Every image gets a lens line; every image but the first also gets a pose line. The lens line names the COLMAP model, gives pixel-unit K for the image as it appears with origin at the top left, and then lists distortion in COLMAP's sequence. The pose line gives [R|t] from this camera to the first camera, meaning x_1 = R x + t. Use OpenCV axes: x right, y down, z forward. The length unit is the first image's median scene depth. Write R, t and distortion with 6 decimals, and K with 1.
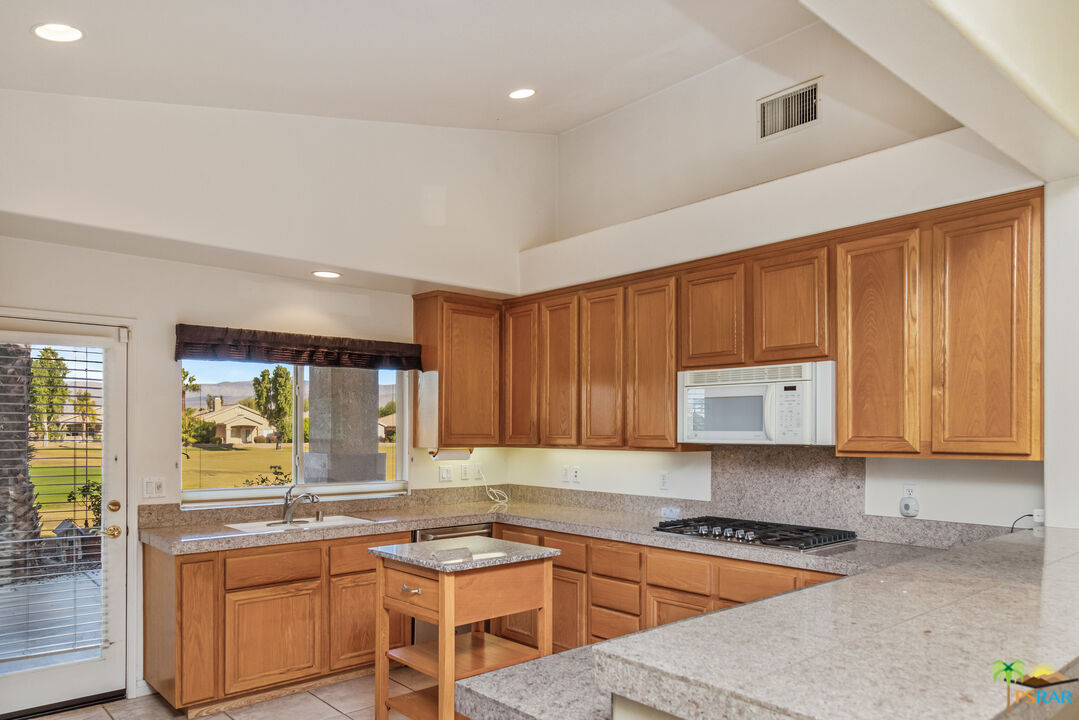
lens RADIAL K [[740.2, 0, 542.5], [0, 740.2, 432.5], [0, 0, 1]] dist [0.001729, 0.000643]
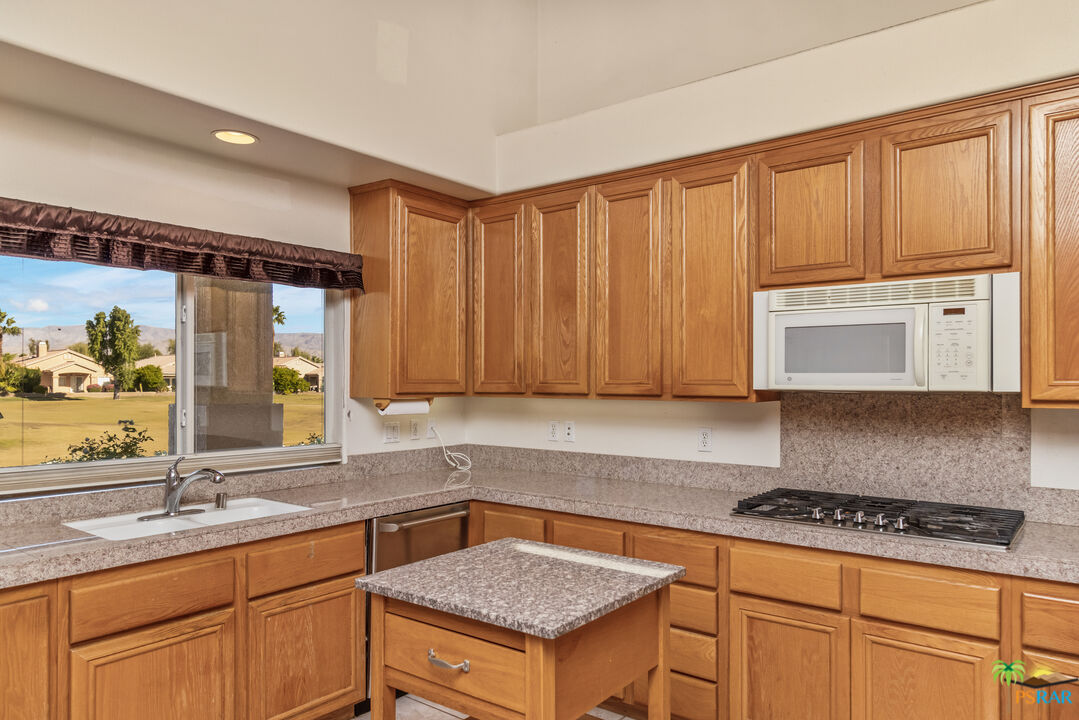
lens RADIAL K [[731.1, 0, 536.5], [0, 731.1, 378.3], [0, 0, 1]] dist [0.006770, 0.002010]
pose [[0.983957, -0.000630, 0.178403, -0.145351], [0.001127, 0.999996, -0.002688, 0.004284], [-0.178400, 0.002846, 0.983954, 0.311611]]
